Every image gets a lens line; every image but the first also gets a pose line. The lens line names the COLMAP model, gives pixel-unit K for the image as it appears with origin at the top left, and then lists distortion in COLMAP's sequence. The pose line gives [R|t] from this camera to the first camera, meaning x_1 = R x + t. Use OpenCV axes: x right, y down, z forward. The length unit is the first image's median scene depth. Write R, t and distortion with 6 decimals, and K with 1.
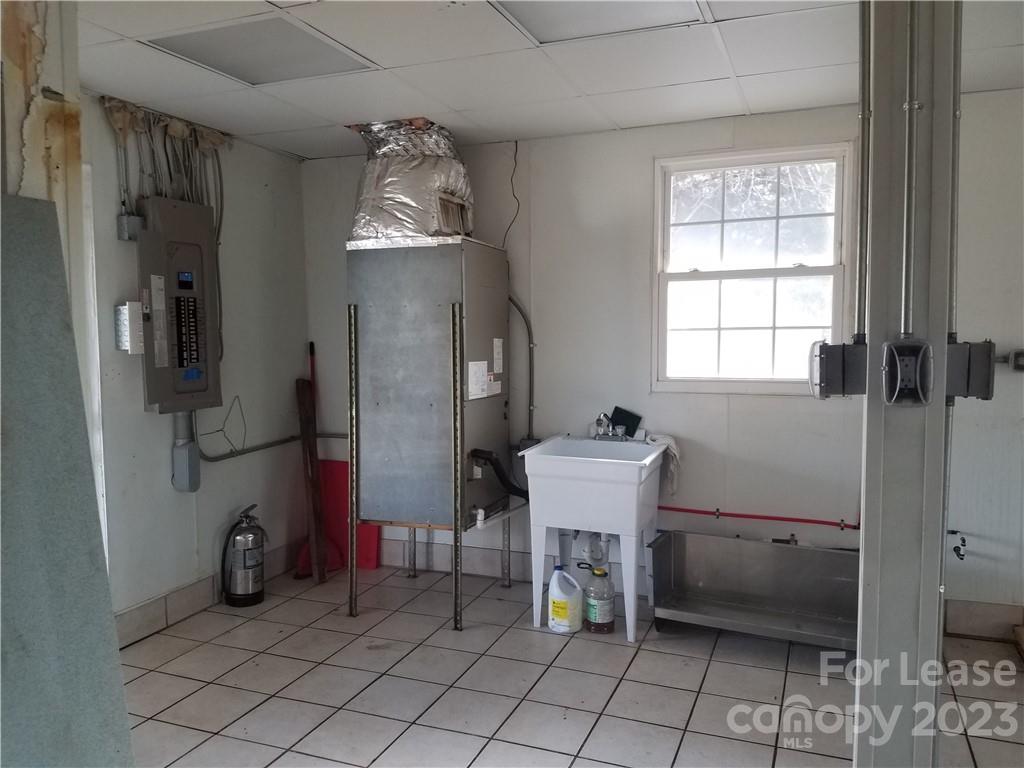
lens RADIAL K [[800.3, 0, 512.0], [0, 800.3, 384.0], [0, 0, 1]] dist [-0.003720, -0.004812]
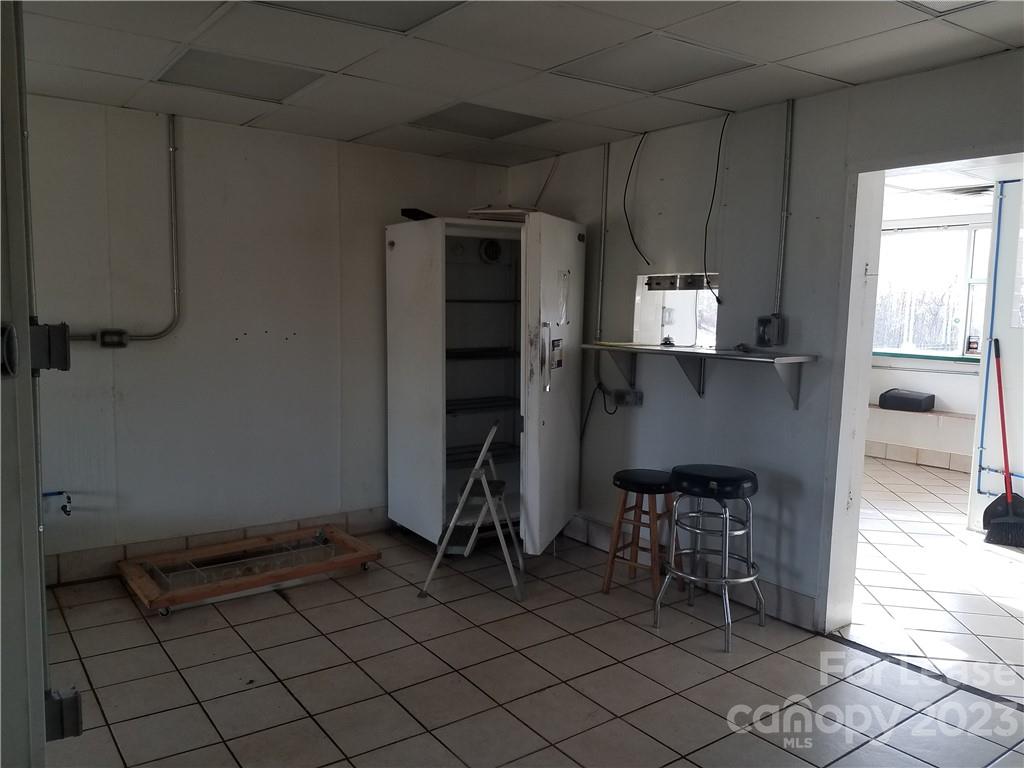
lens RADIAL K [[800.3, 0, 512.0], [0, 800.3, 384.0], [0, 0, 1]] dist [-0.003720, -0.004812]
pose [[0.527944, -0.066139, 0.846700, -0.093750], [0.043628, 0.997759, 0.050736, 0.007843], [-0.848158, 0.010154, 0.529646, -0.246219]]
